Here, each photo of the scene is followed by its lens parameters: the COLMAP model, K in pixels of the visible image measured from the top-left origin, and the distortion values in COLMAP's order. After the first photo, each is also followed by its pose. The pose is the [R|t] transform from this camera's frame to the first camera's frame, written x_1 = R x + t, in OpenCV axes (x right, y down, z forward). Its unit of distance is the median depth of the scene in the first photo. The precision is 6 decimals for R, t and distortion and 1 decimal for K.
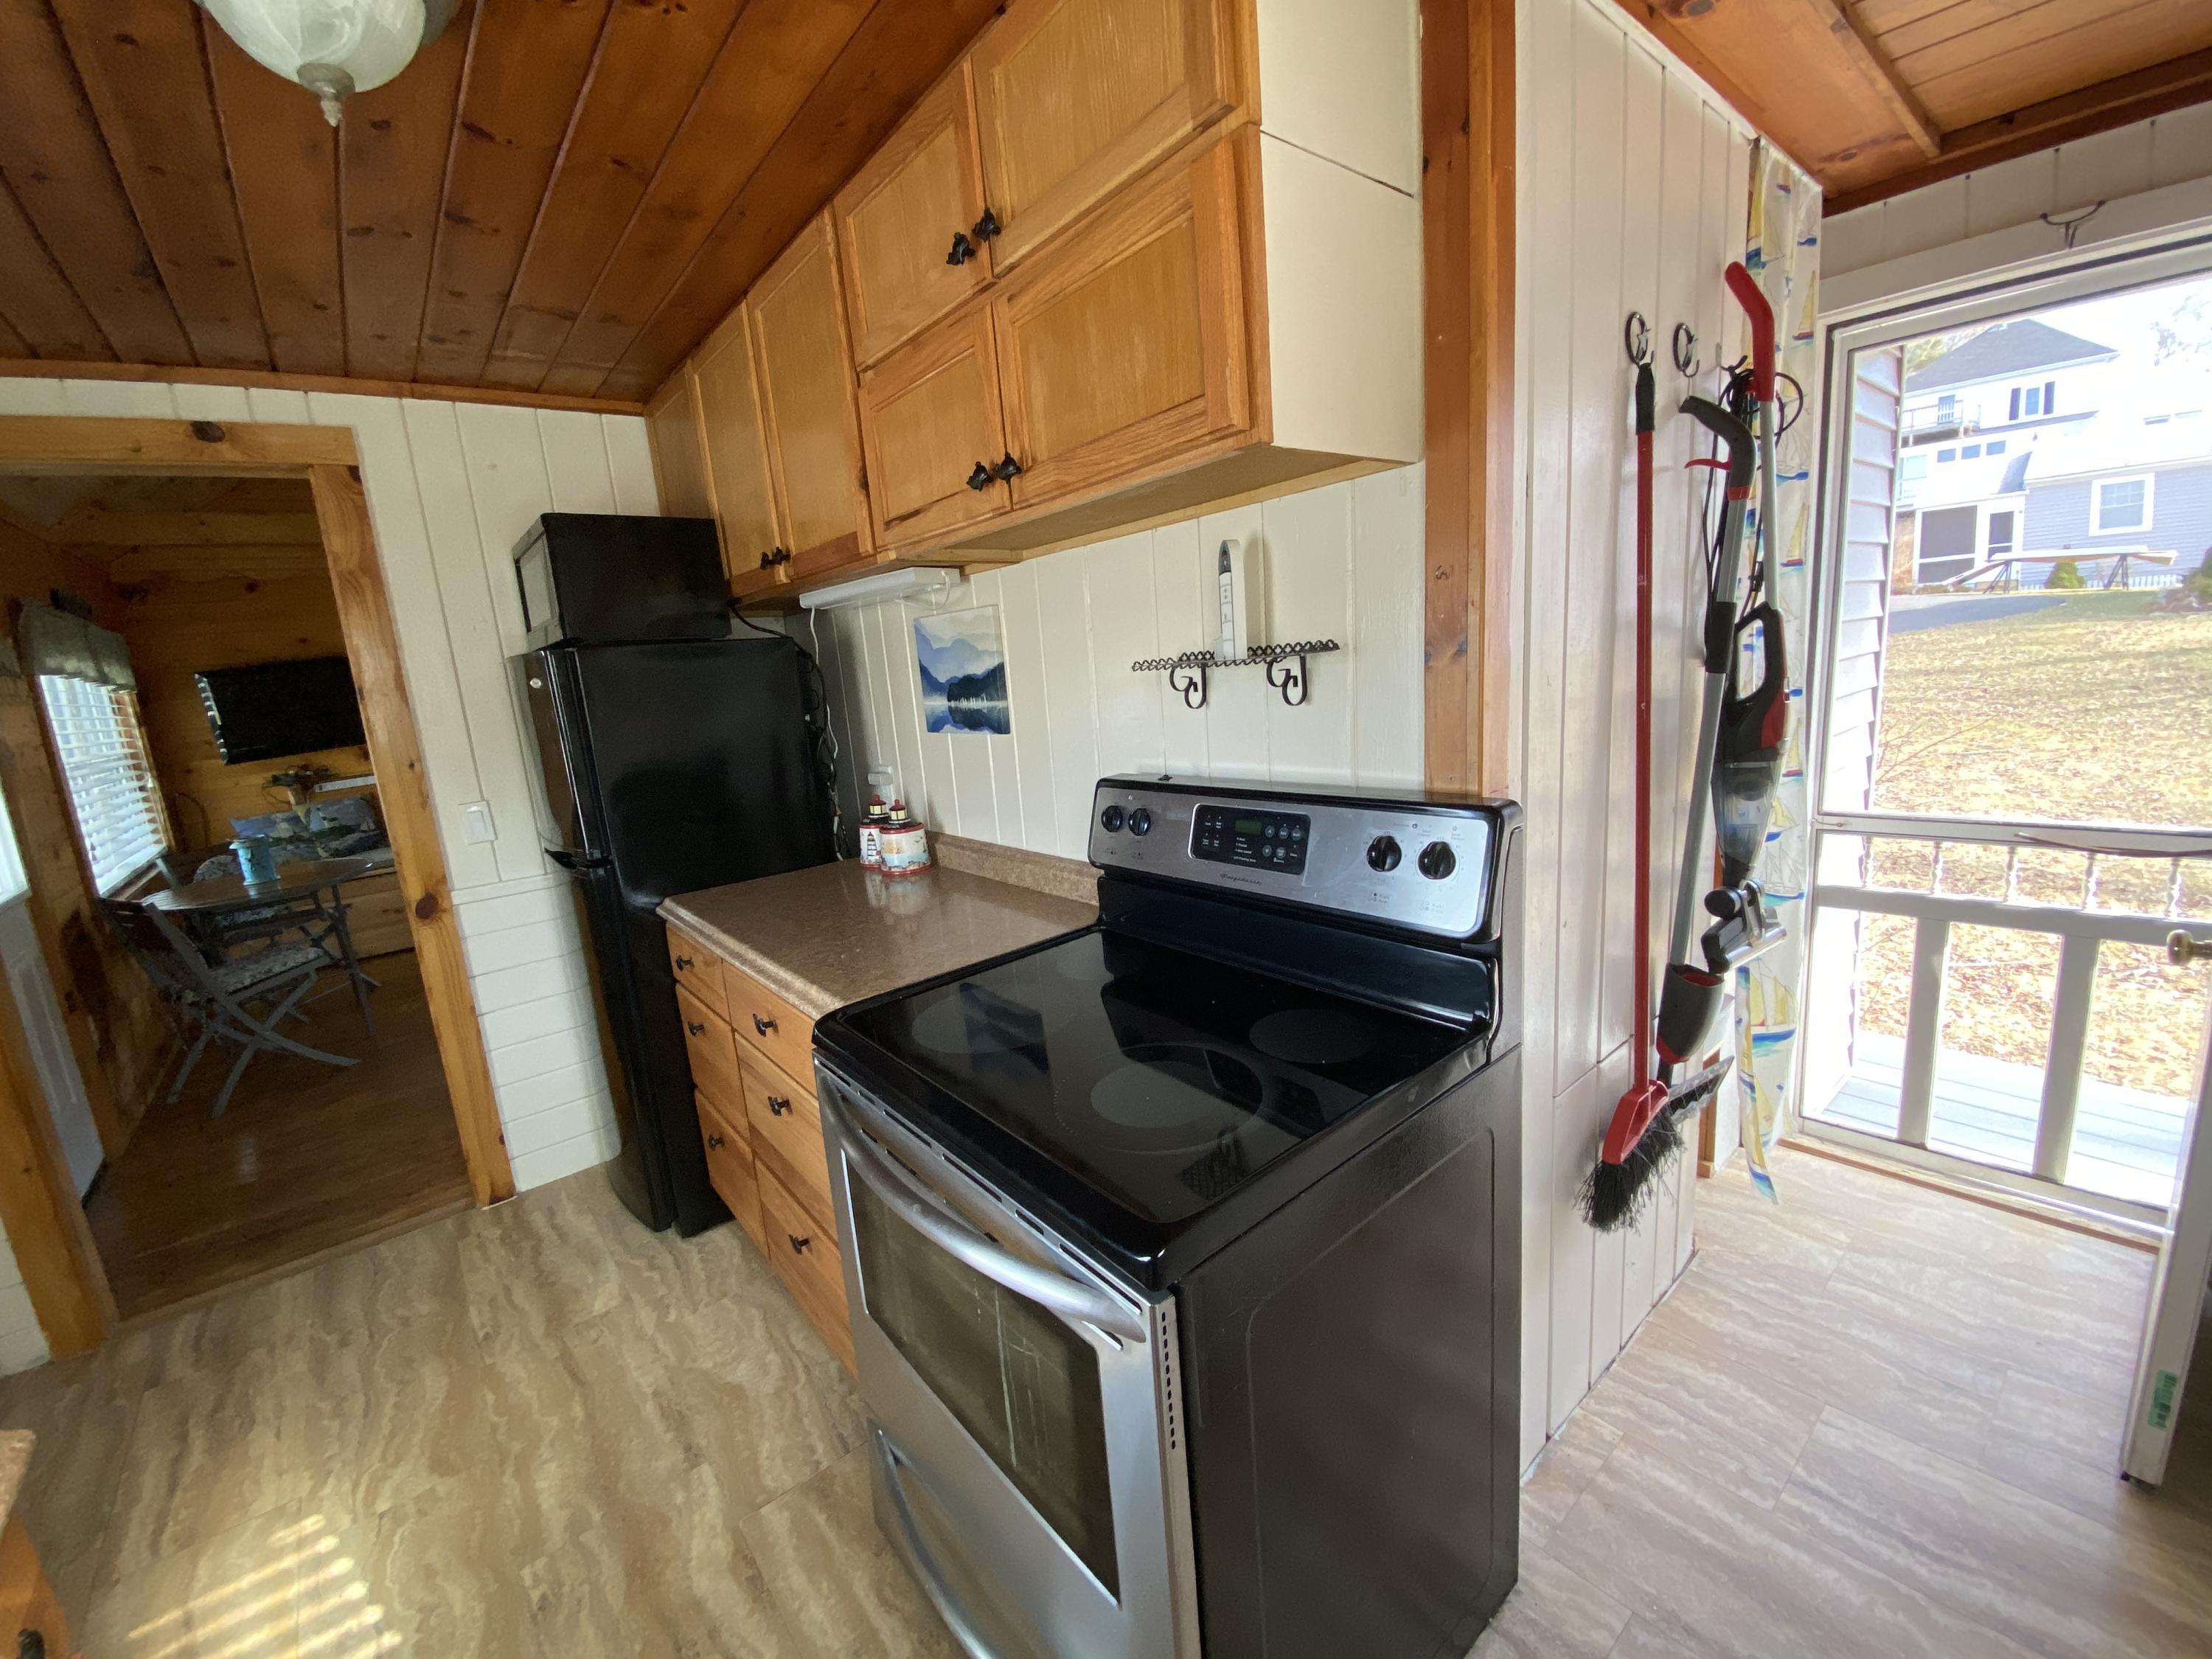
lens RADIAL K [[899.4, 0, 1098.0], [0, 899.4, 826.8], [0, 0, 1]] dist [0.019235, -0.020335]
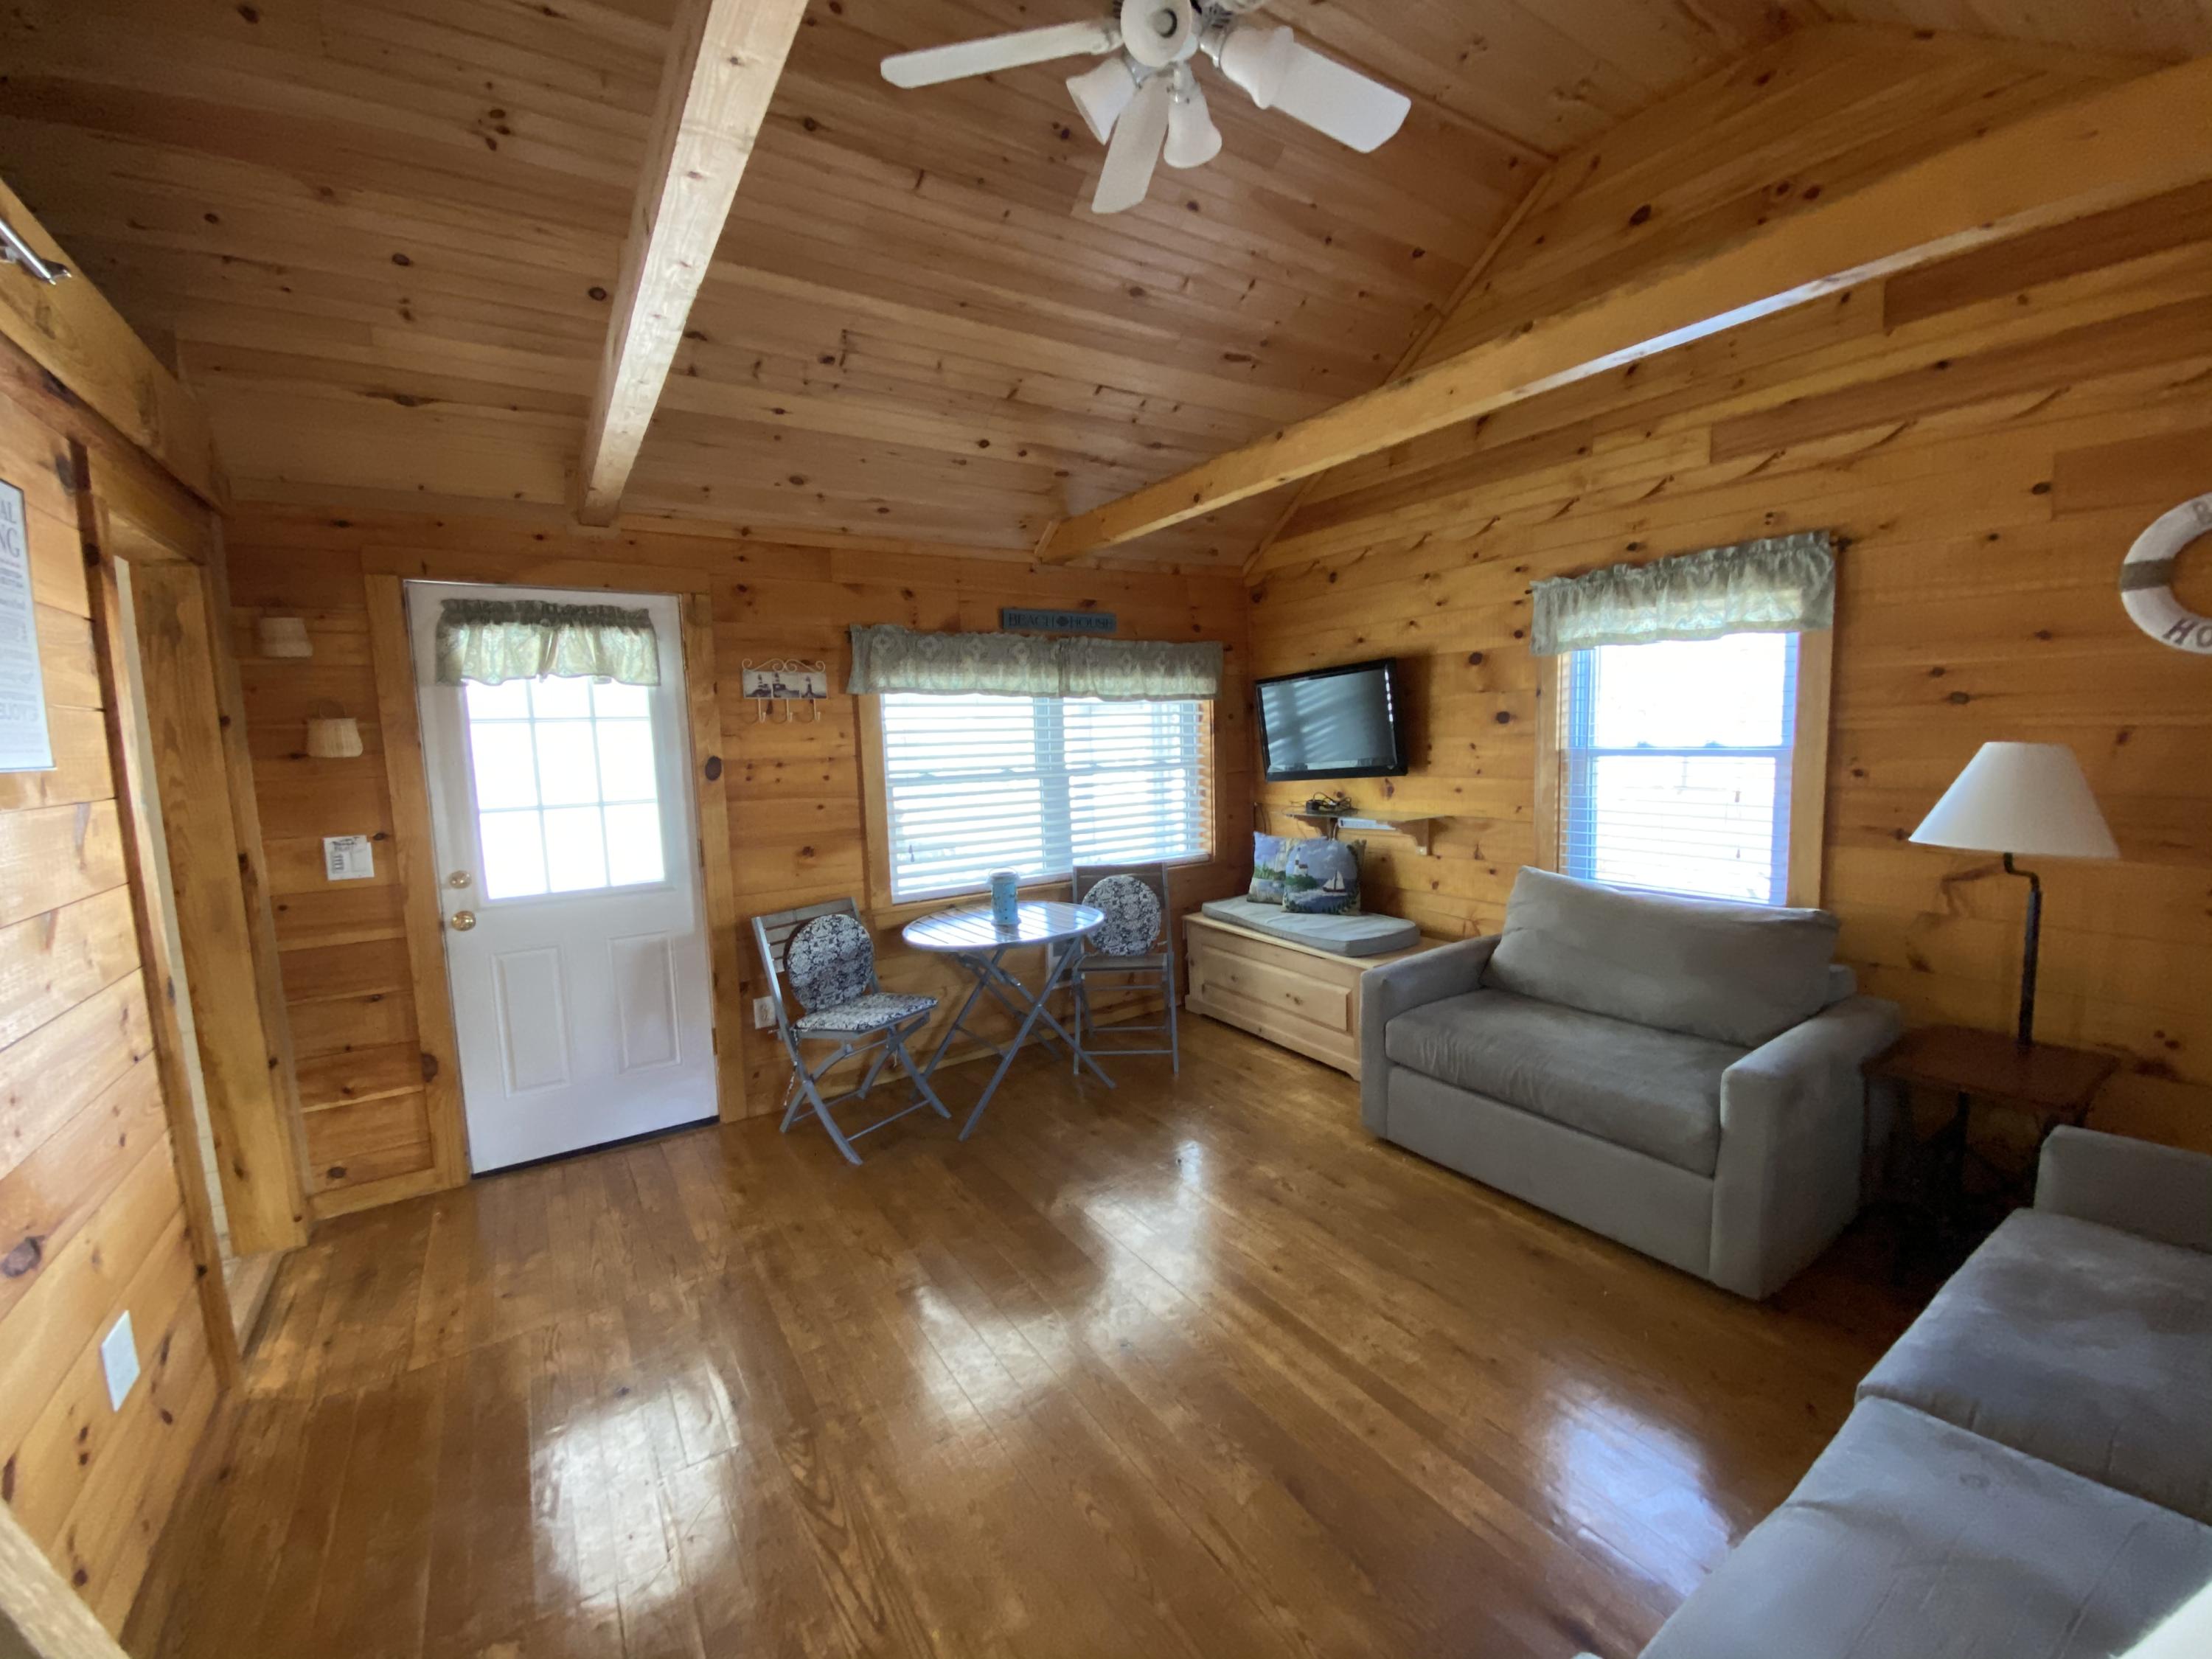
lens RADIAL K [[899.4, 0, 1098.0], [0, 899.4, 826.8], [0, 0, 1]] dist [0.019235, -0.020335]
pose [[-0.105545, 0.185156, -0.977025, -0.057188], [-0.154244, 0.967573, 0.200027, -0.207697], [0.982379, 0.171812, -0.073564, 1.036052]]
